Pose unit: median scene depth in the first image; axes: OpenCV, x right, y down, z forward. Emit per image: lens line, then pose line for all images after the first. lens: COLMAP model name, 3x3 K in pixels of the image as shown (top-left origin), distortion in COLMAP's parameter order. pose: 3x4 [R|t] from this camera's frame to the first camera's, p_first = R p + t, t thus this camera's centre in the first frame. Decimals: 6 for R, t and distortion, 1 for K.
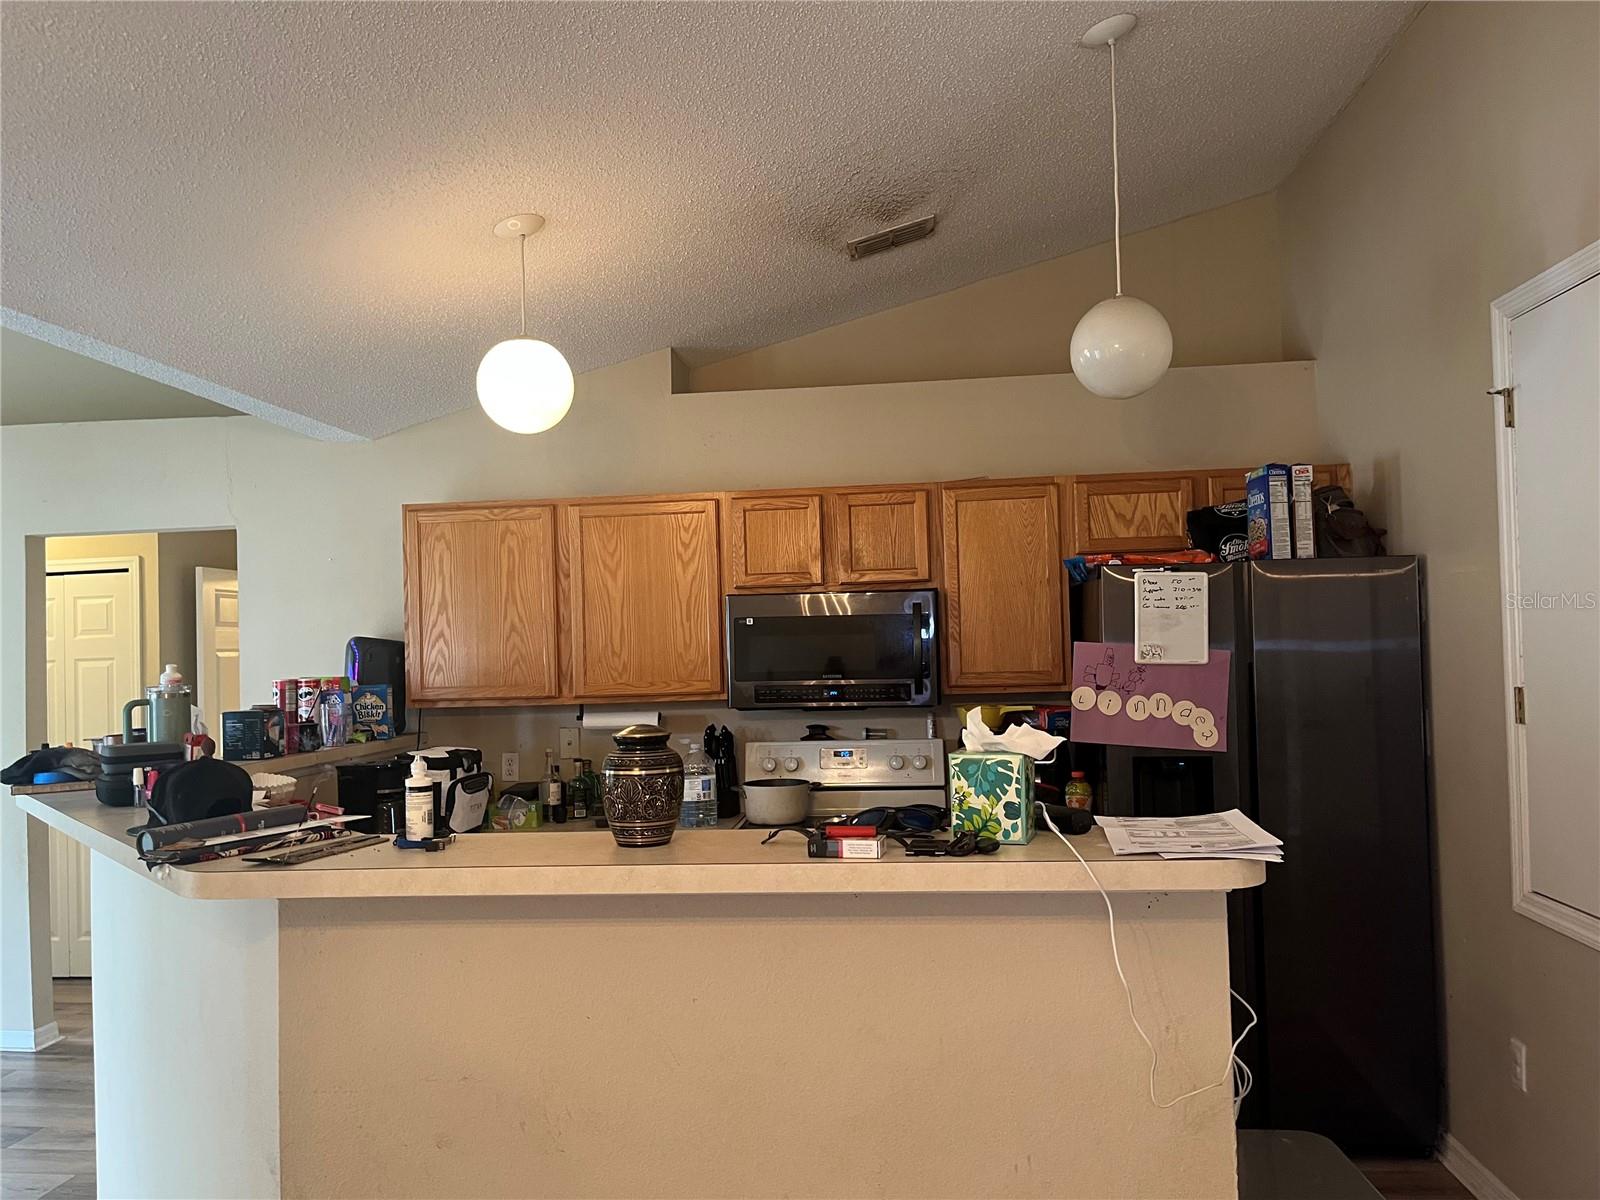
lens RADIAL K [[1219.6, 0, 798.7], [0, 1219.6, 595.9], [0, 0, 1]] dist [0.057260, -0.068873]
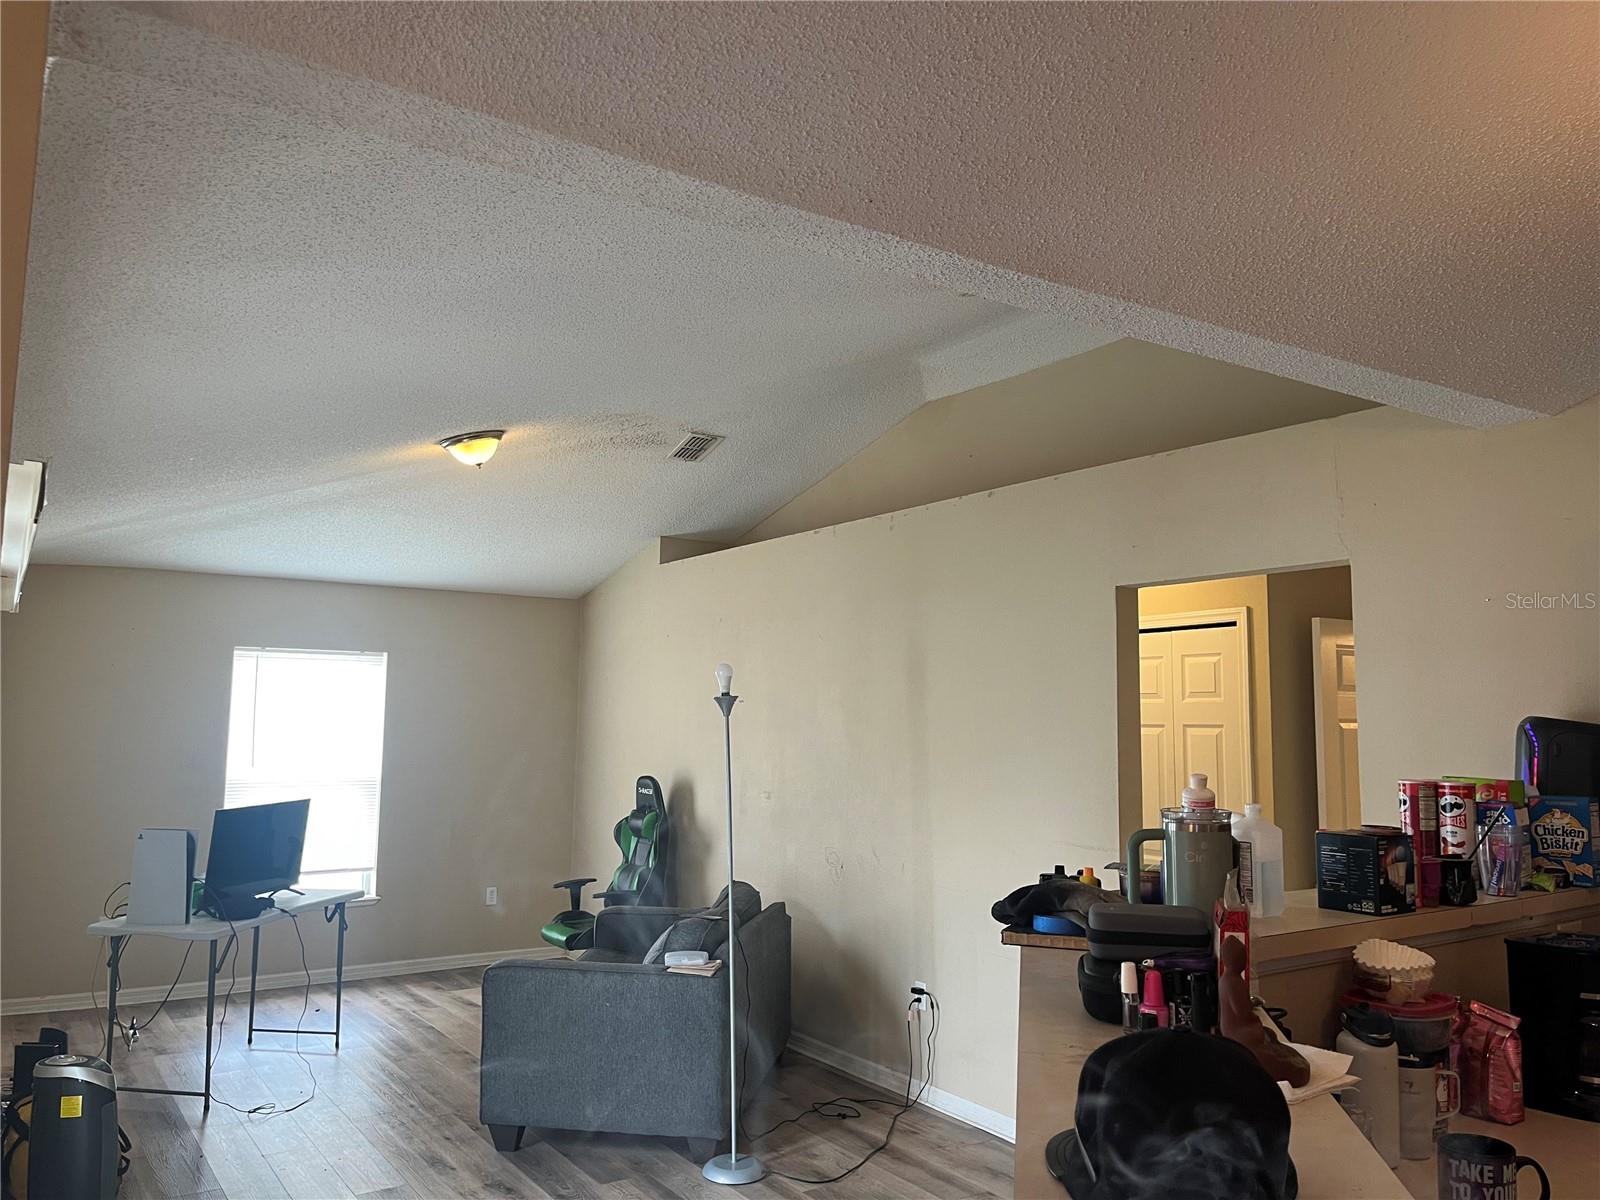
lens RADIAL K [[1180.4, 0, 799.2], [0, 1180.4, 612.0], [0, 0, 1]] dist [0.054944, -0.071555]
pose [[0.628104, -0.030356, -0.777537, -0.124531], [0.005803, 0.999394, -0.034330, -0.003051], [0.778108, 0.017051, 0.627899, 0.334578]]
